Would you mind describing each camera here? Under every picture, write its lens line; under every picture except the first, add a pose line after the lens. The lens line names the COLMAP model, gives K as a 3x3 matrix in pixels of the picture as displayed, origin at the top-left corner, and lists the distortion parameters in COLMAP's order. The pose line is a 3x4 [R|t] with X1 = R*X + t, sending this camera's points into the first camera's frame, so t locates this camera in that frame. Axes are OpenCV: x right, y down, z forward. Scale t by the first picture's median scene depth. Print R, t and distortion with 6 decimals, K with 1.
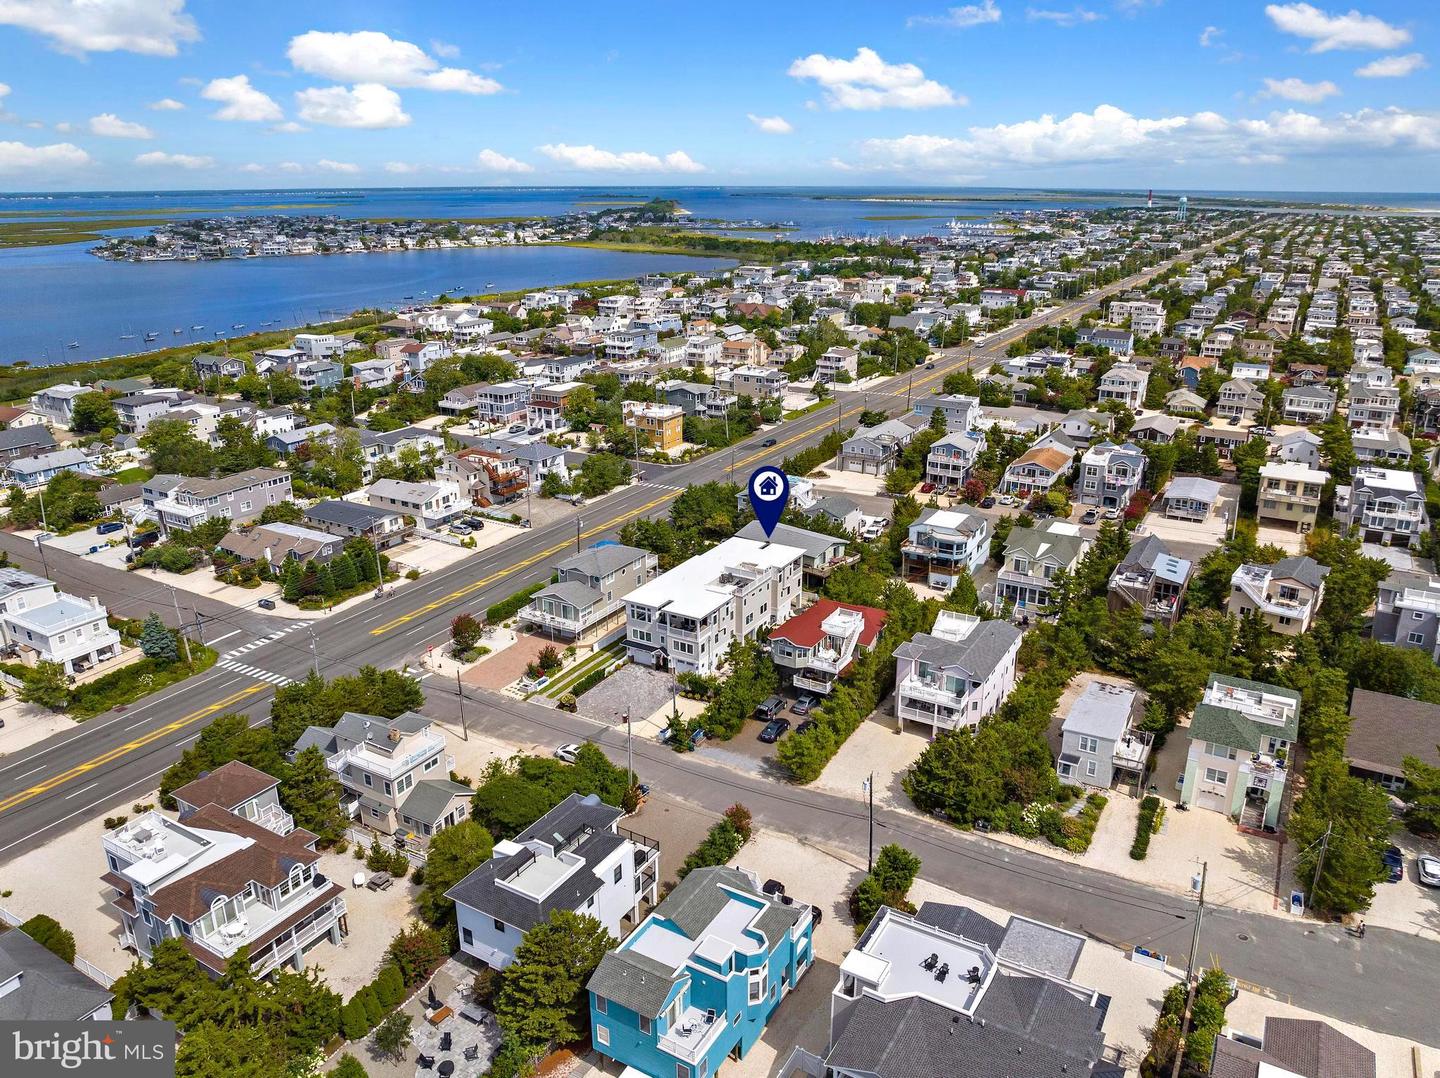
lens RADIAL K [[1028.0, 0, 742.2], [0, 1028.0, 538.2], [0, 0, 1]] dist [-0.031210, -0.003819]
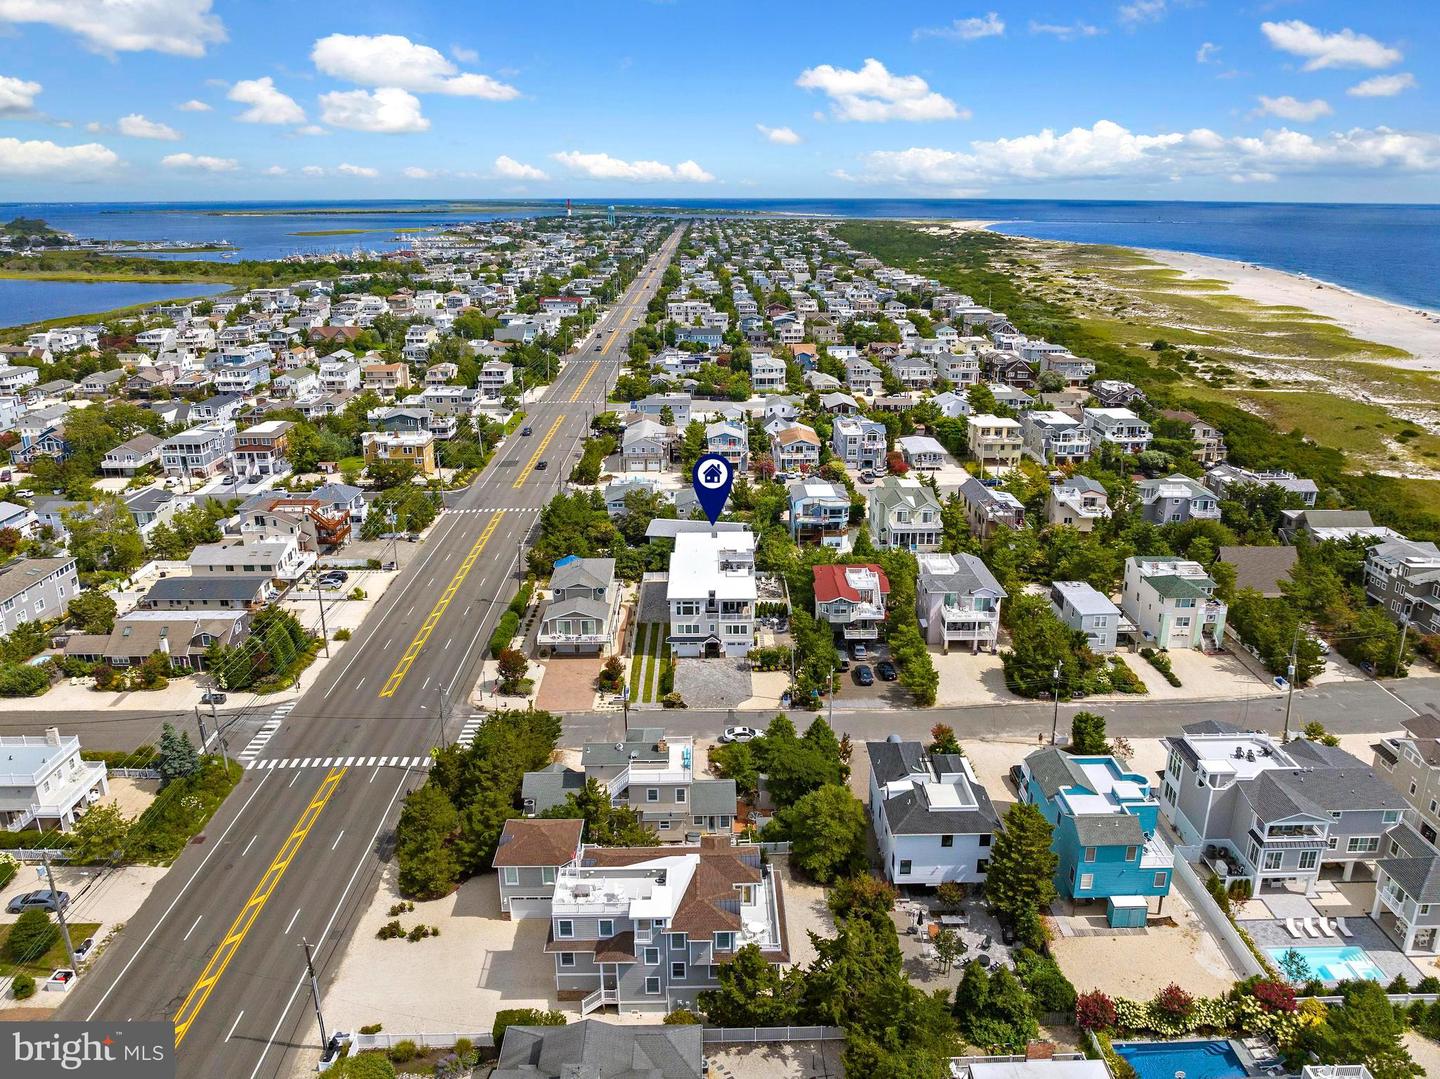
lens RADIAL K [[1028.0, 0, 742.2], [0, 1028.0, 538.7], [0, 0, 1]] dist [-0.031210, -0.003819]
pose [[0.855191, -0.164601, 0.491482, -0.481218], [0.169122, 0.984952, 0.035592, -0.022199], [-0.489945, 0.052682, 0.870160, 0.039144]]
